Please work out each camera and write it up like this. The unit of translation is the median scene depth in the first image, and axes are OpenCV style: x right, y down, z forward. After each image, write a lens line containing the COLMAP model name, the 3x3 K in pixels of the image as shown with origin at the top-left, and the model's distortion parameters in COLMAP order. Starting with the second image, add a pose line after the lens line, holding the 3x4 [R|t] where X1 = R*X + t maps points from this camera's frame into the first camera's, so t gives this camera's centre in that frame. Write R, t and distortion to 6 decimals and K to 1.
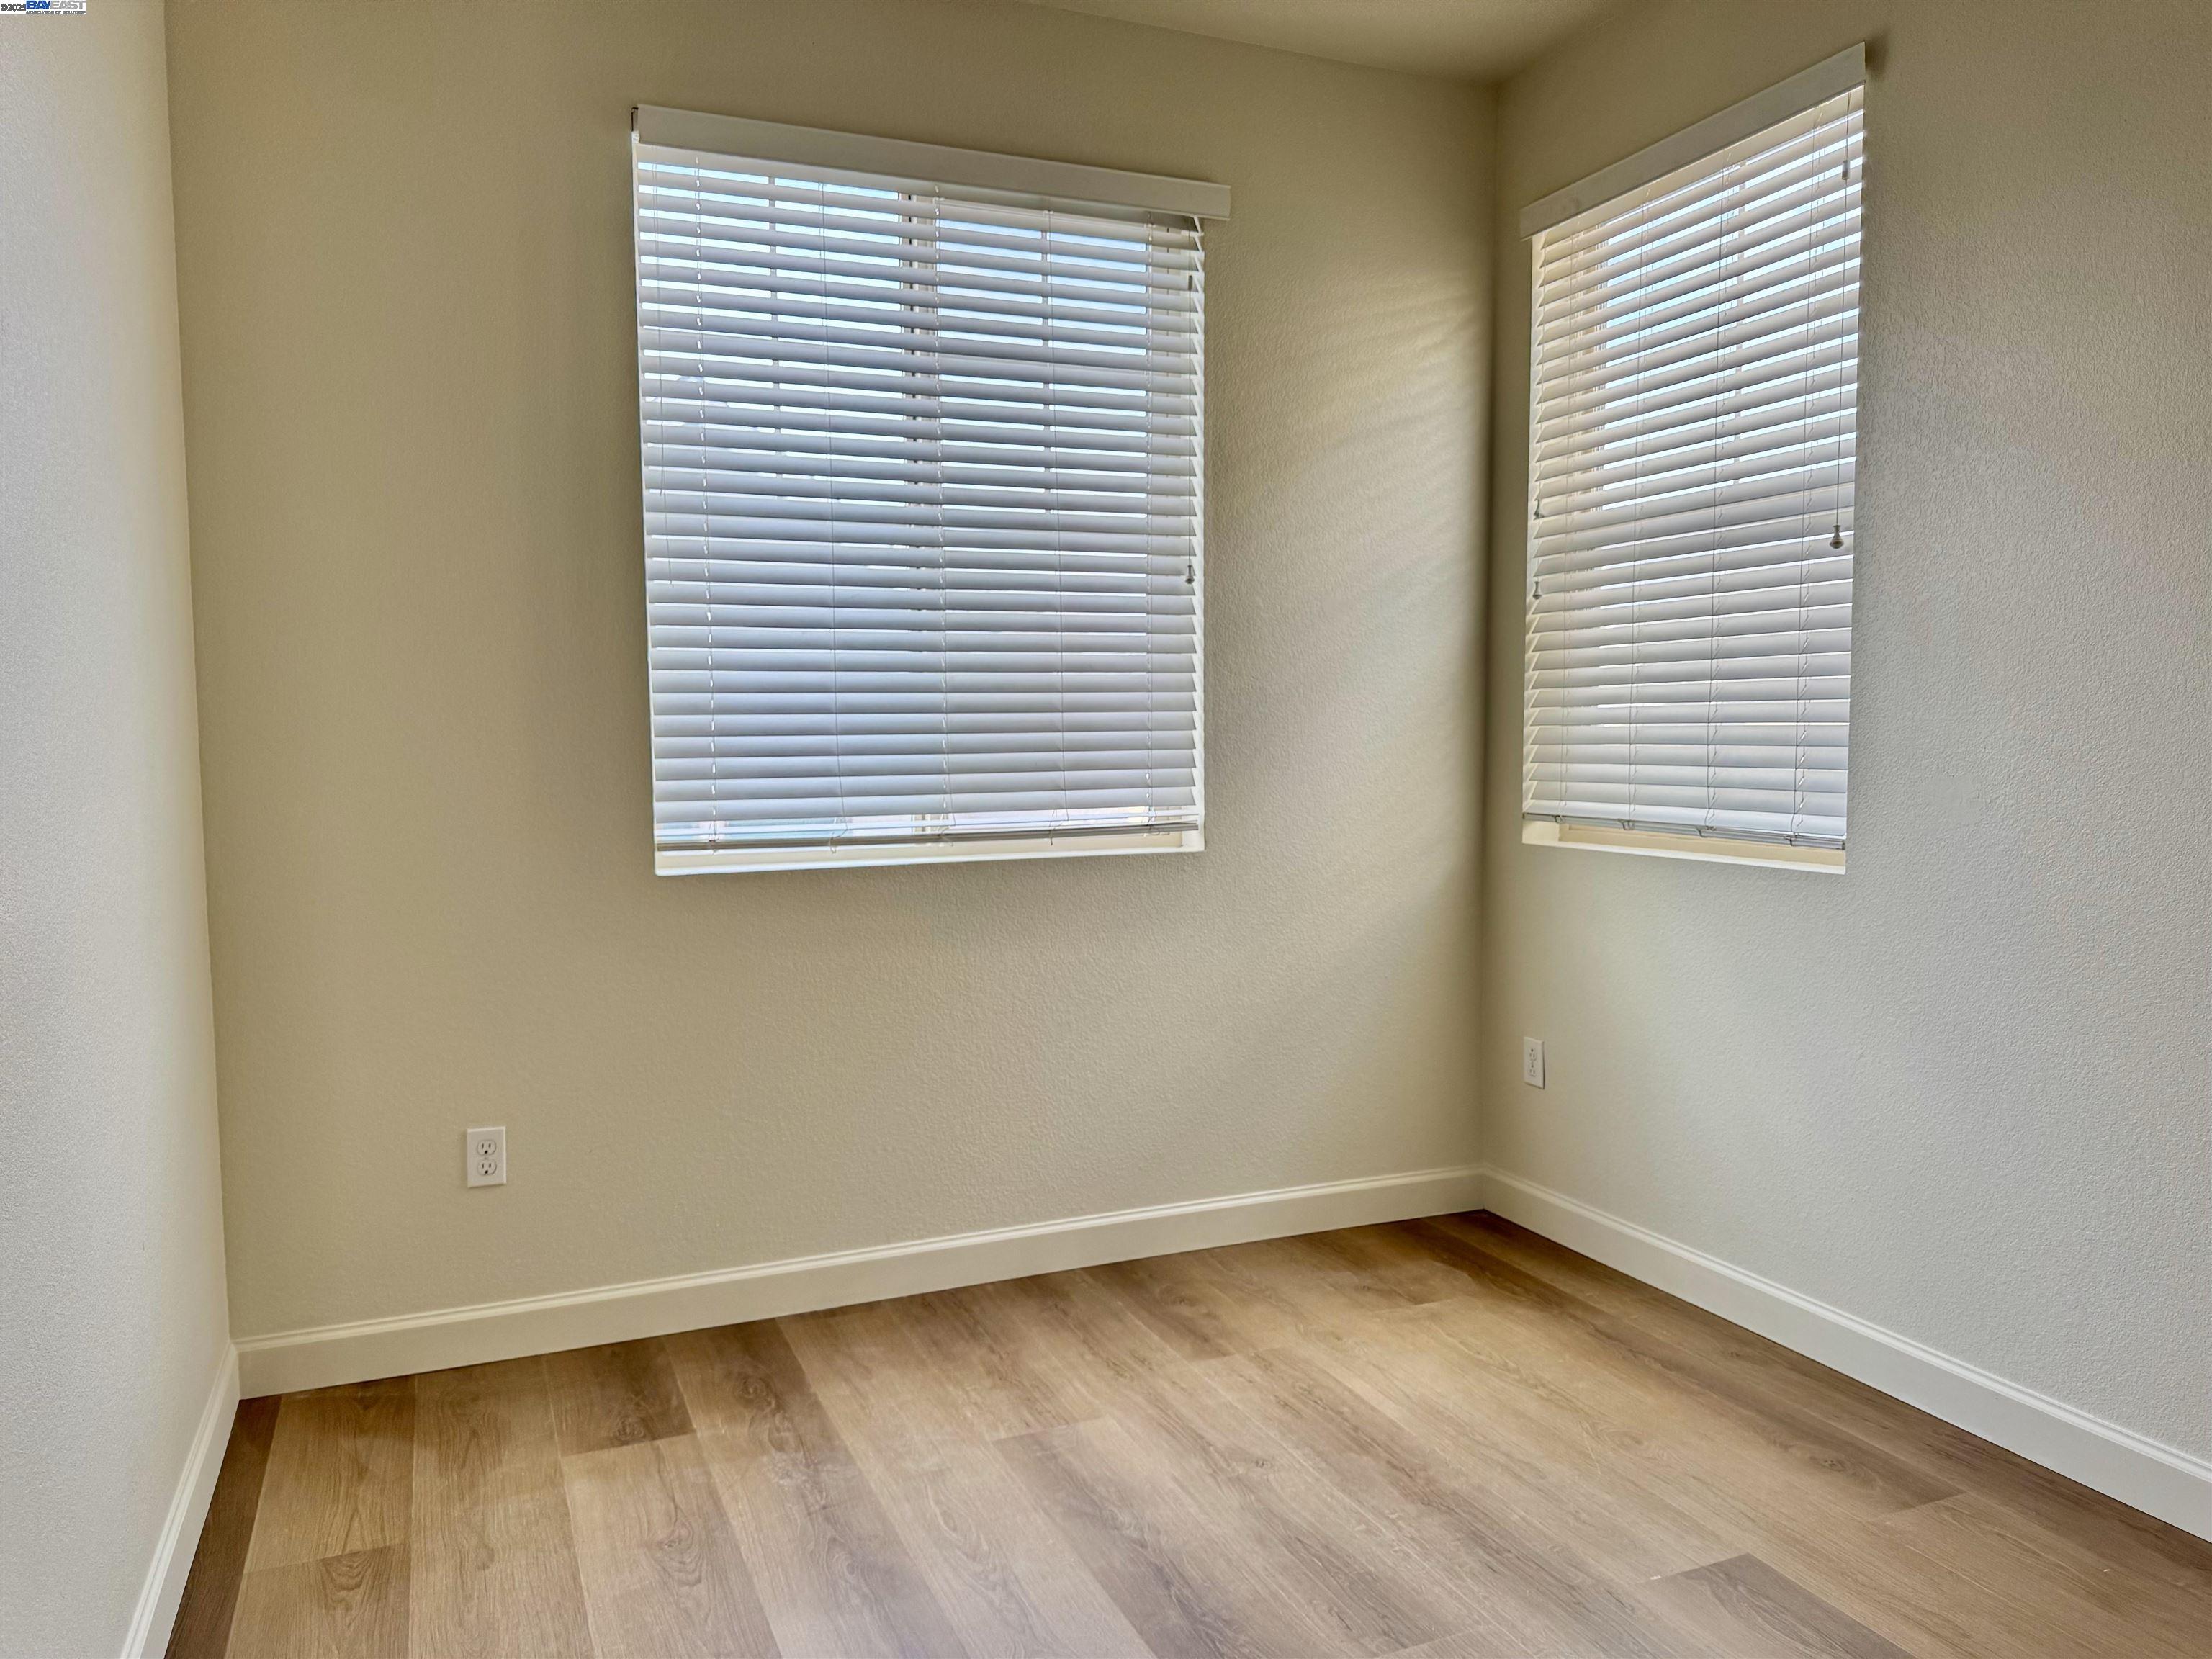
lens RADIAL K [[1579.0, 0, 1096.0], [0, 1579.0, 835.4], [0, 0, 1]] dist [0.001301, -0.000932]
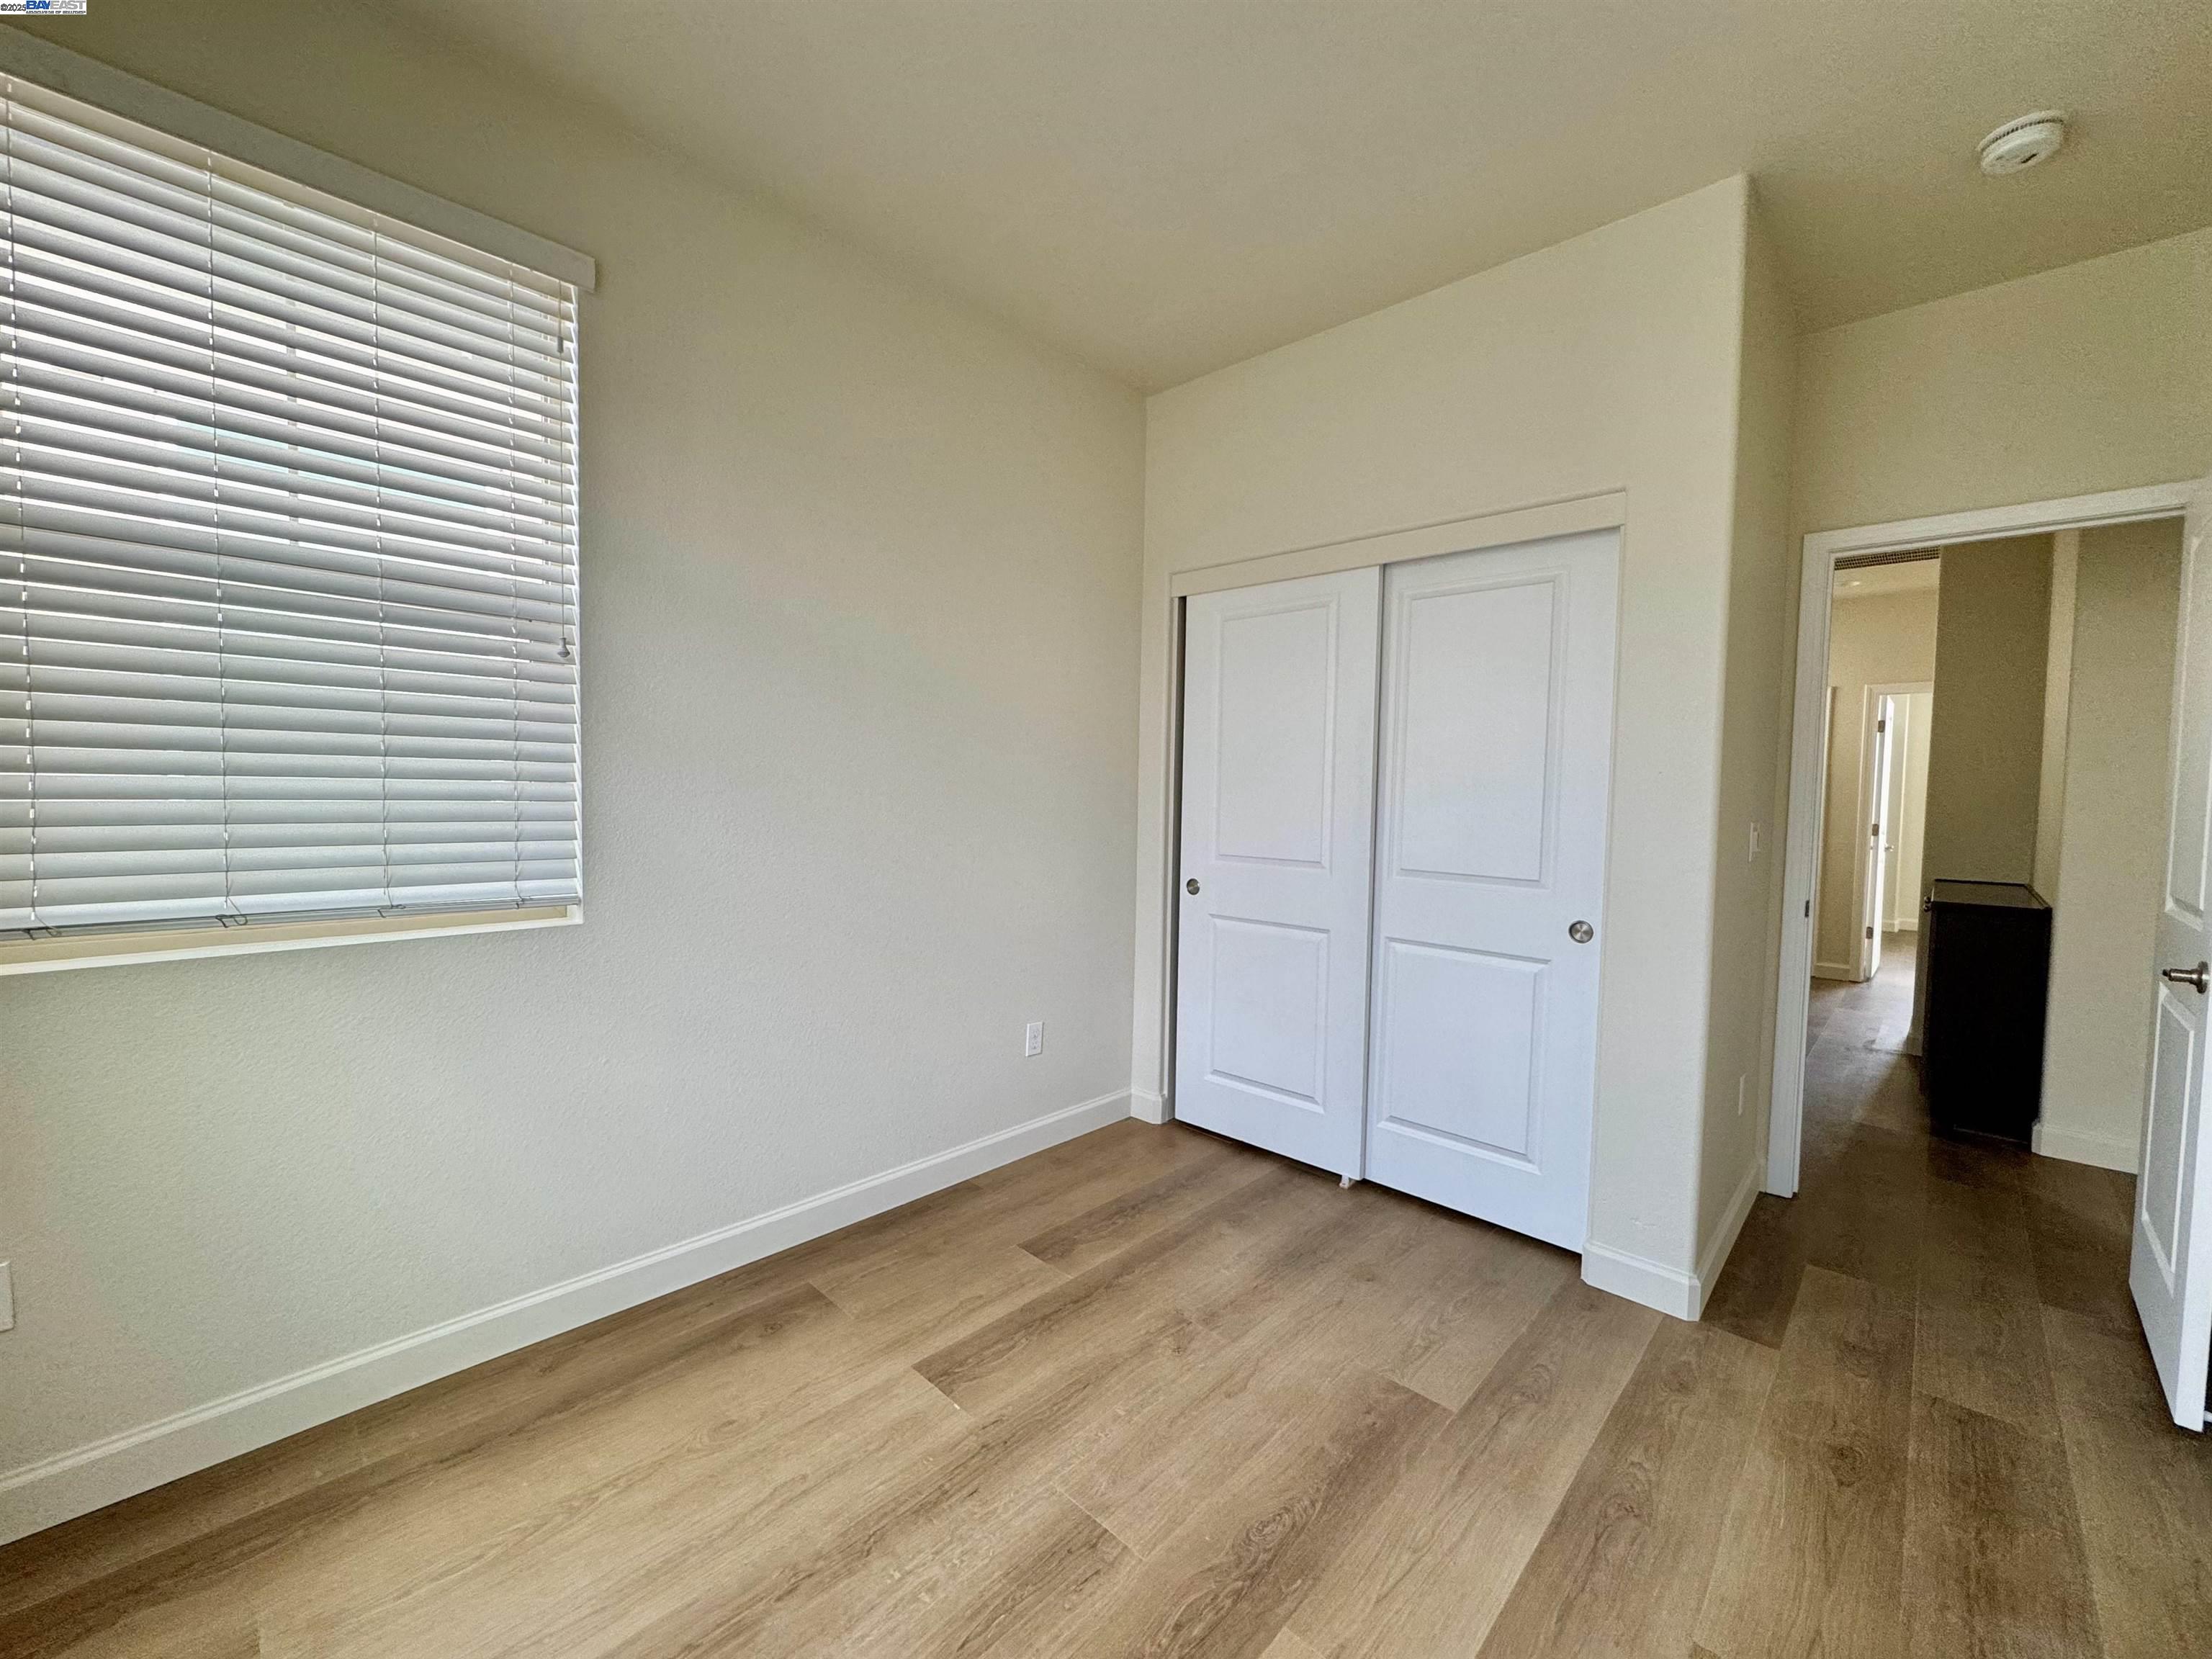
lens RADIAL K [[891.1, 0, 1091.9], [0, 891.1, 822.2], [0, 0, 1]] dist [0.000592, 0.000624]
pose [[-0.396935, -0.032713, 0.917263, -0.337137], [0.046993, 0.997330, 0.055904, -0.078612], [-0.916643, 0.065295, -0.394338, 0.948132]]
